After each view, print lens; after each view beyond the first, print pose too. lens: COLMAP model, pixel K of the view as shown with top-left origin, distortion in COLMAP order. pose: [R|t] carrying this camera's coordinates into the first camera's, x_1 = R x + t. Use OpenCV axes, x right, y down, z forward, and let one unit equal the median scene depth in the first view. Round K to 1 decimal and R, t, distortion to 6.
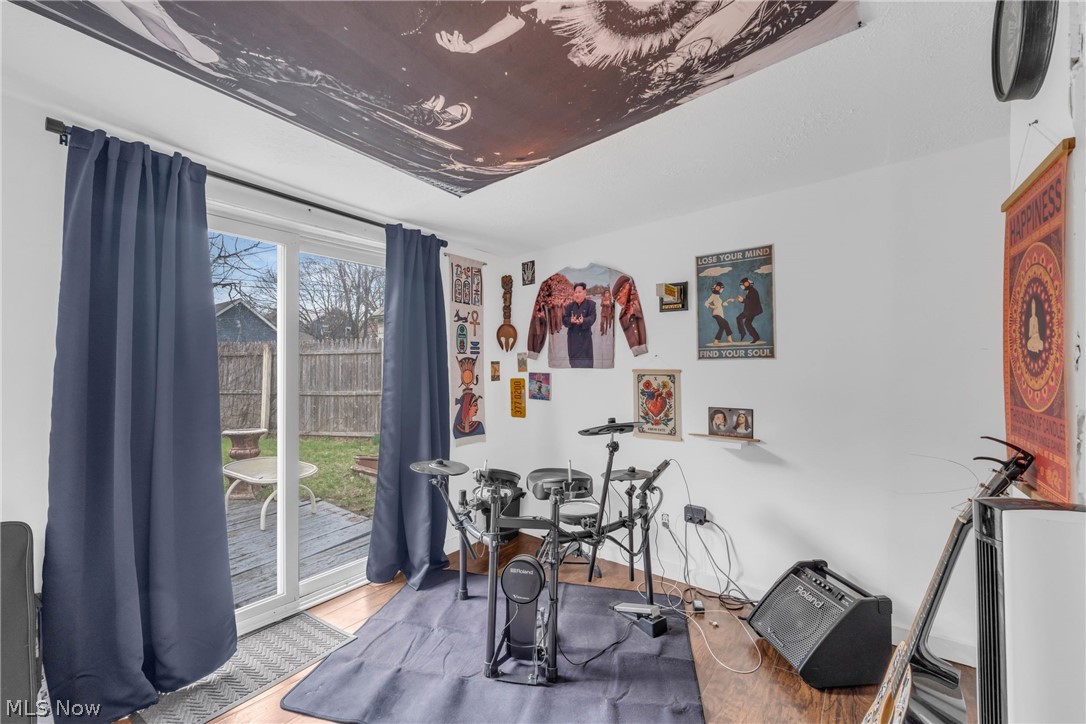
lens RADIAL K [[453.7, 0, 541.0], [0, 453.7, 359.4], [0, 0, 1]] dist [0.000463, 0.000443]
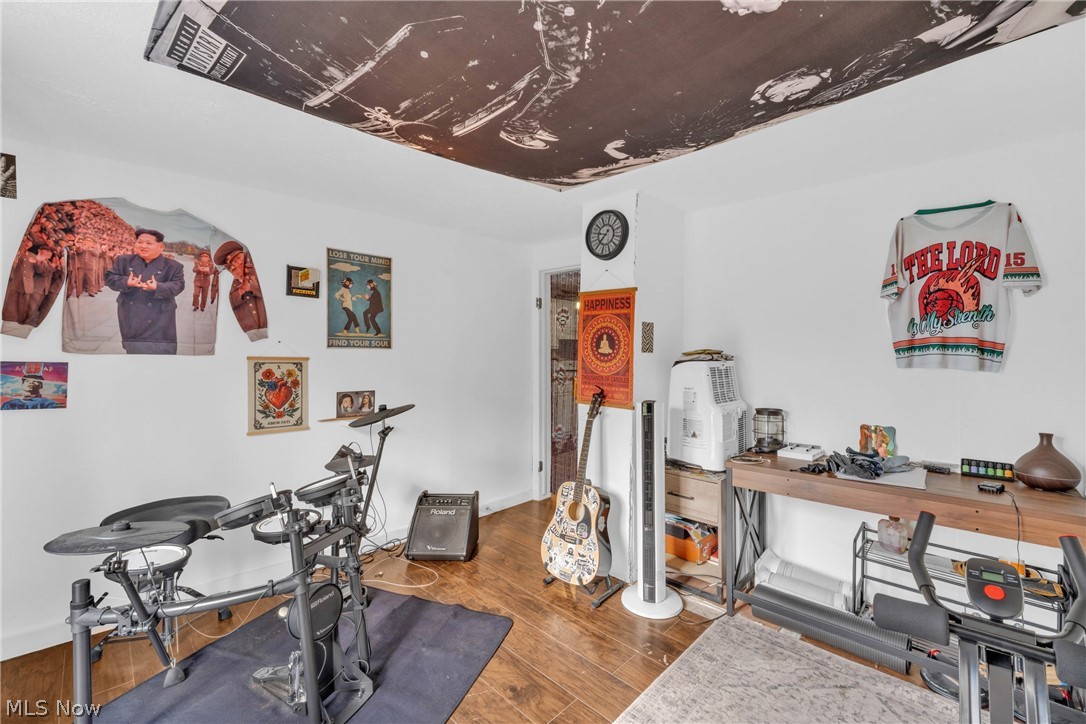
lens RADIAL K [[453.7, 0, 552.5], [0, 453.7, 355.4], [0, 0, 1]] dist [0.000463, 0.000443]
pose [[0.102232, 0.002774, 0.994757, -0.598075], [-0.031027, 0.999518, 0.000401, 0.001510], [-0.994277, -0.030905, 0.102269, 0.360741]]
